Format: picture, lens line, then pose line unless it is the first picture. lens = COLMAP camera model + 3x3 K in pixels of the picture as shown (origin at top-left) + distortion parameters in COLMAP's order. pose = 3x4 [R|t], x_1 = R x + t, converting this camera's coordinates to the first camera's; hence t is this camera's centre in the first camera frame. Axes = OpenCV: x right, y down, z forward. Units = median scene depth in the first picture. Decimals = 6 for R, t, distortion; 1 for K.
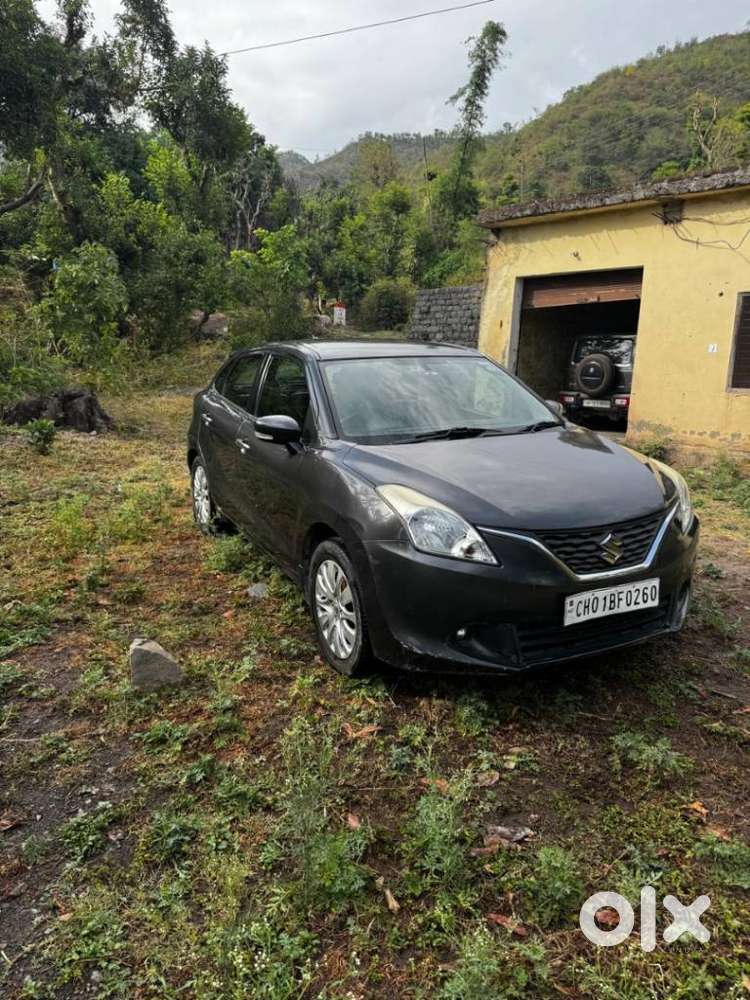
lens RADIAL K [[705.0, 0, 375.0], [0, 705.0, 500.0], [0, 0, 1]] dist [0.041165, -0.054785]
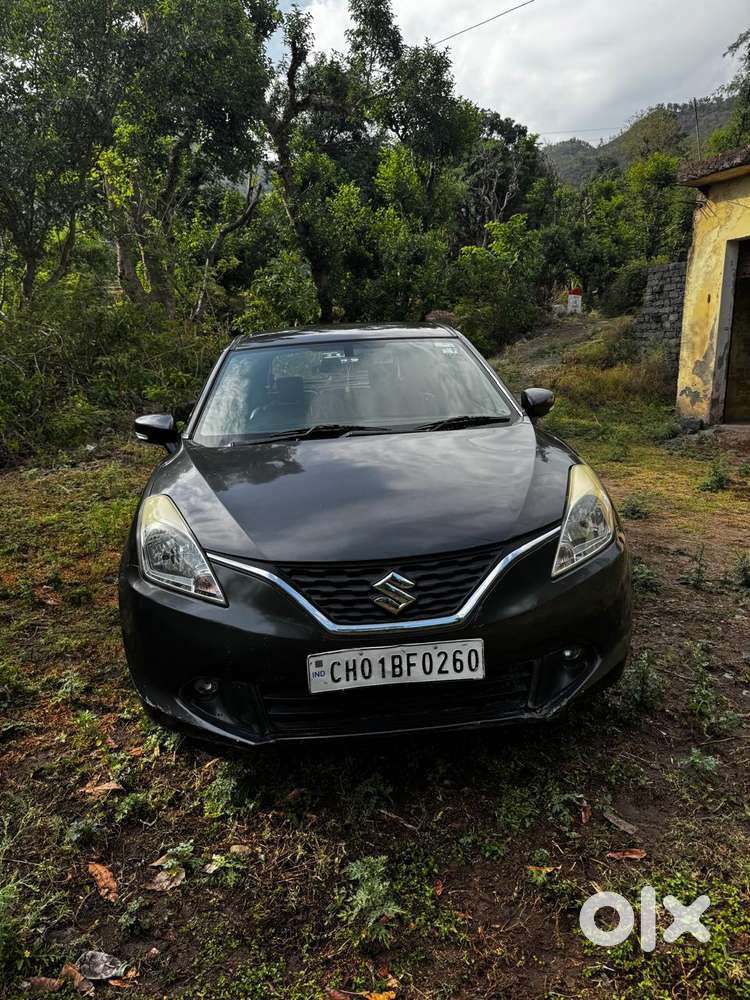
lens RADIAL K [[705.0, 0, 375.0], [0, 705.0, 500.0], [0, 0, 1]] dist [0.041165, -0.054785]
pose [[0.928597, 0.028292, -0.370010, 0.130811], [-0.026967, 0.999598, 0.008754, -0.007075], [0.370109, 0.001849, 0.928987, 0.073770]]
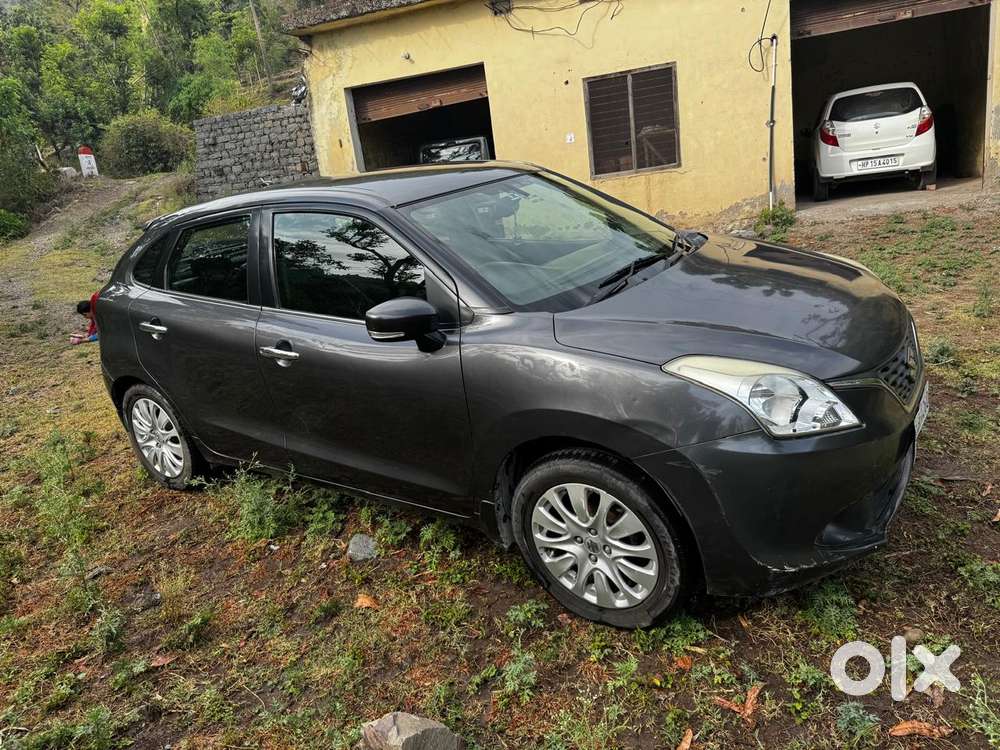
lens RADIAL K [[705.0, 0, 498.2], [0, 705.0, 373.3], [0, 0, 1]] dist [0.041165, -0.054785]
pose [[0.868212, -0.271164, 0.415545, -0.100466], [0.241404, 0.962507, 0.123709, -0.032135], [-0.433511, -0.007091, 0.901121, 0.104858]]
